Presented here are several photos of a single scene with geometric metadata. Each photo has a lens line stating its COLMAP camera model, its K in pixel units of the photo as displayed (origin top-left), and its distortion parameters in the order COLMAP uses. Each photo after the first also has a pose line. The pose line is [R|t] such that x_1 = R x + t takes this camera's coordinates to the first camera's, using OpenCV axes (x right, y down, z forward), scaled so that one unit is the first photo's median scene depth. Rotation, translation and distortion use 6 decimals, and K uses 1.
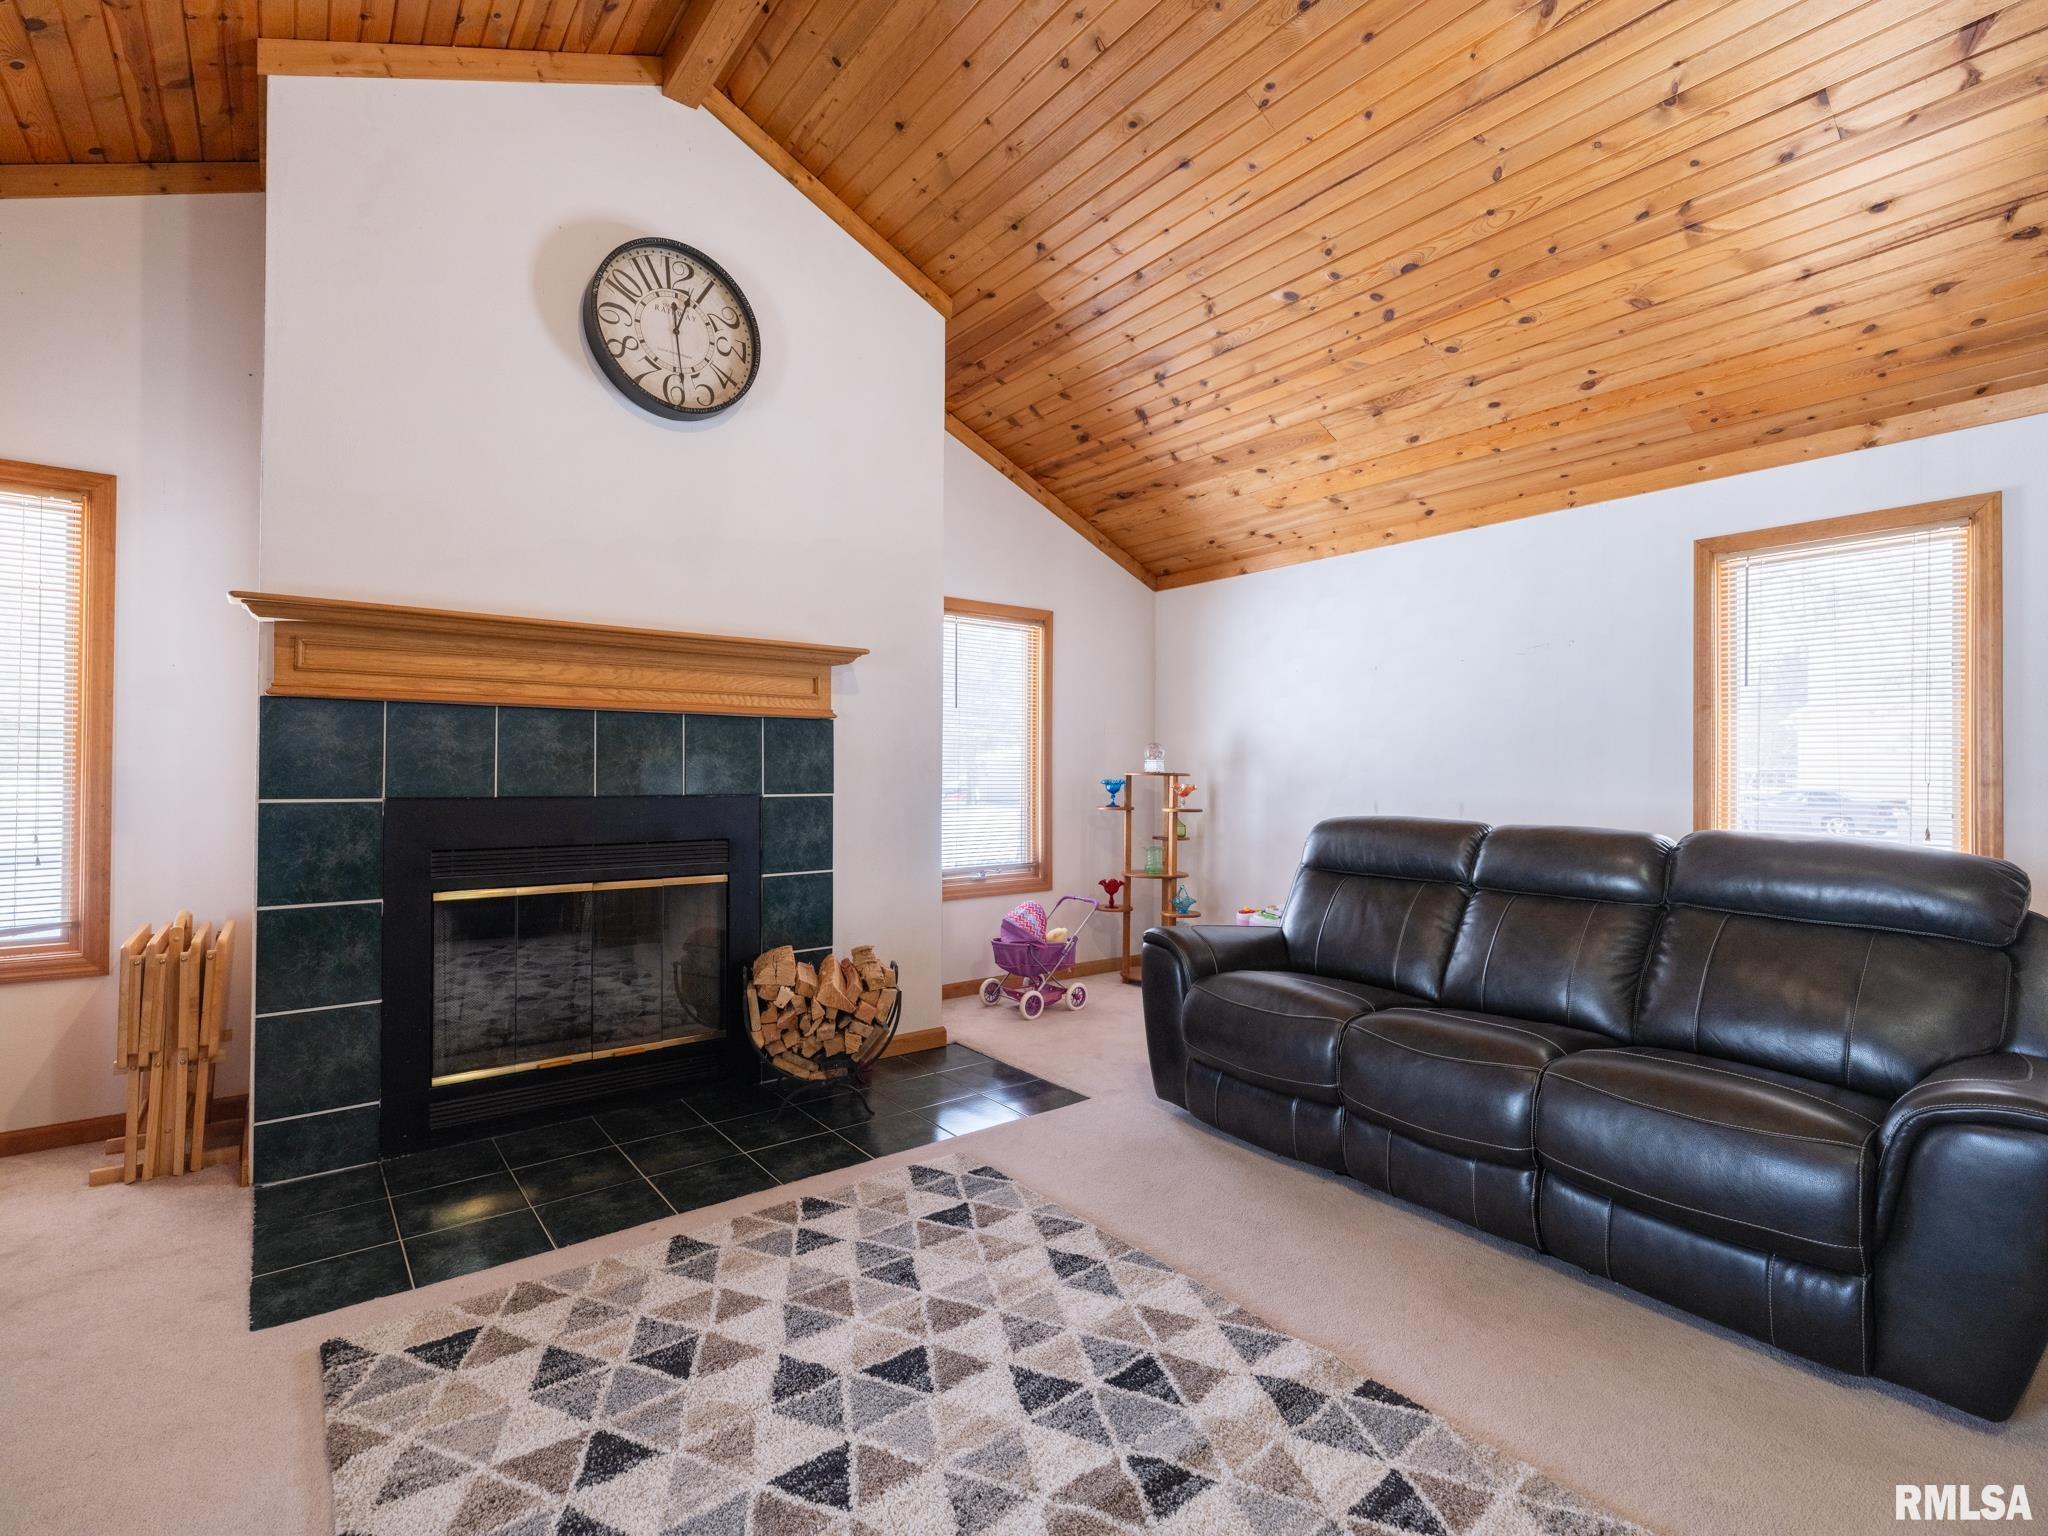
lens RADIAL K [[941.8, 0, 1019.6], [0, 941.8, 763.0], [0, 0, 1]] dist [-0.003031, 0.000900]
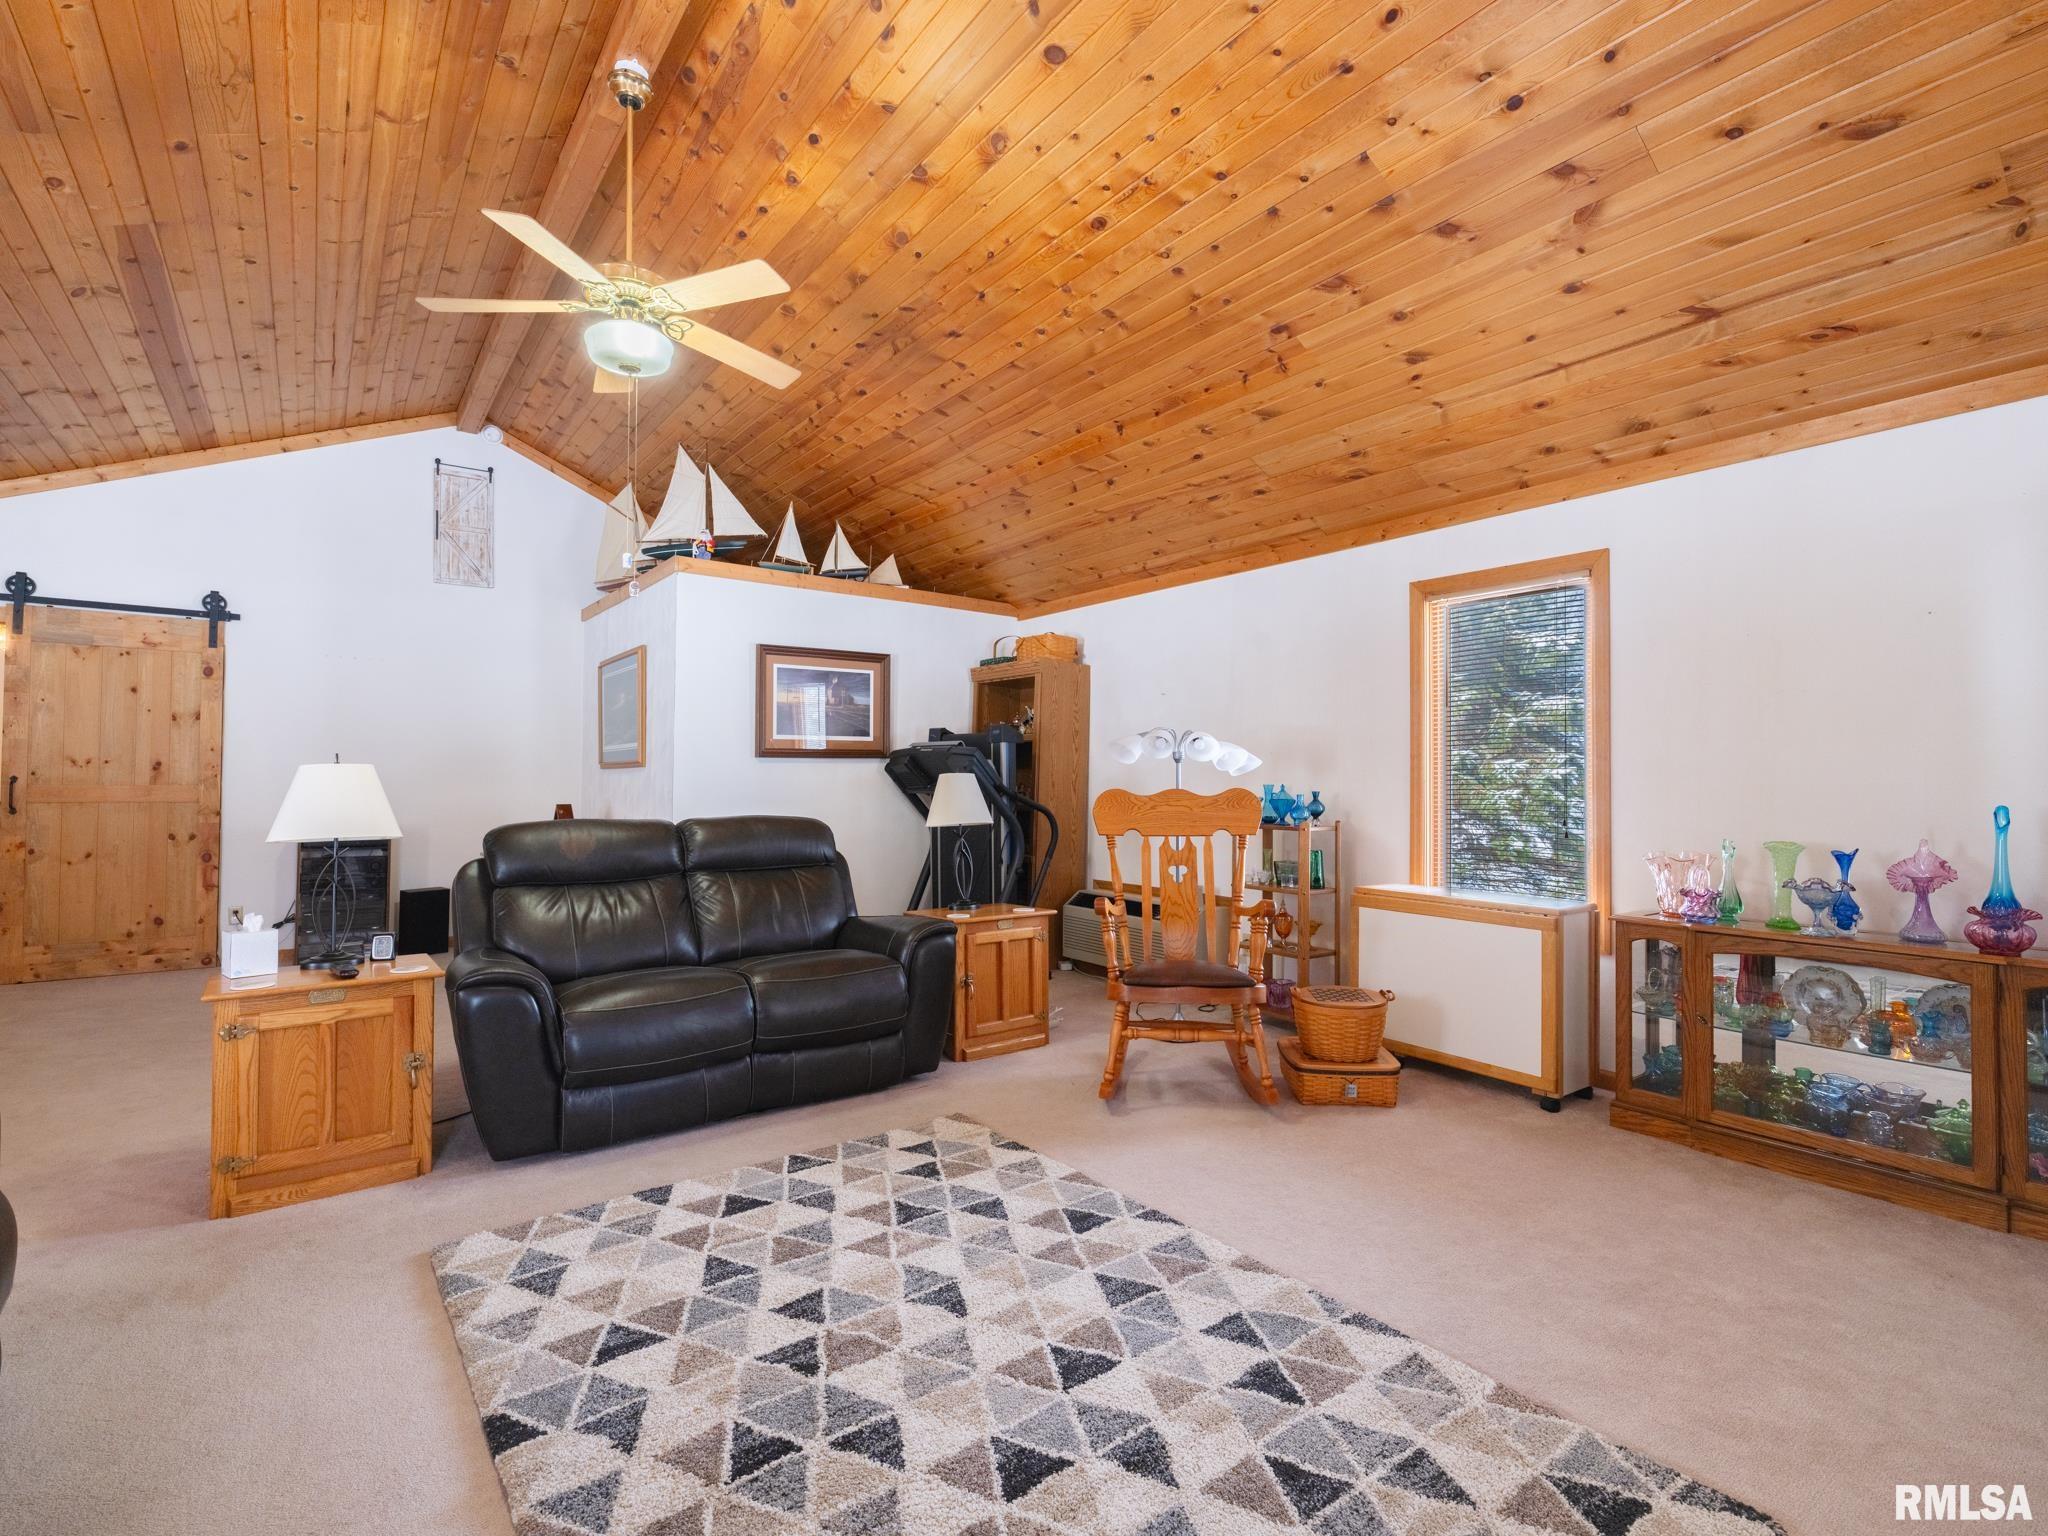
lens RADIAL K [[941.8, 0, 1018.5], [0, 941.8, 782.2], [0, 0, 1]] dist [-0.003031, 0.000900]
pose [[-0.999764, -0.014510, 0.016149, -0.068156], [-0.014672, 0.999843, -0.009925, 0.012788], [-0.016002, -0.010160, -0.999820, 1.056490]]
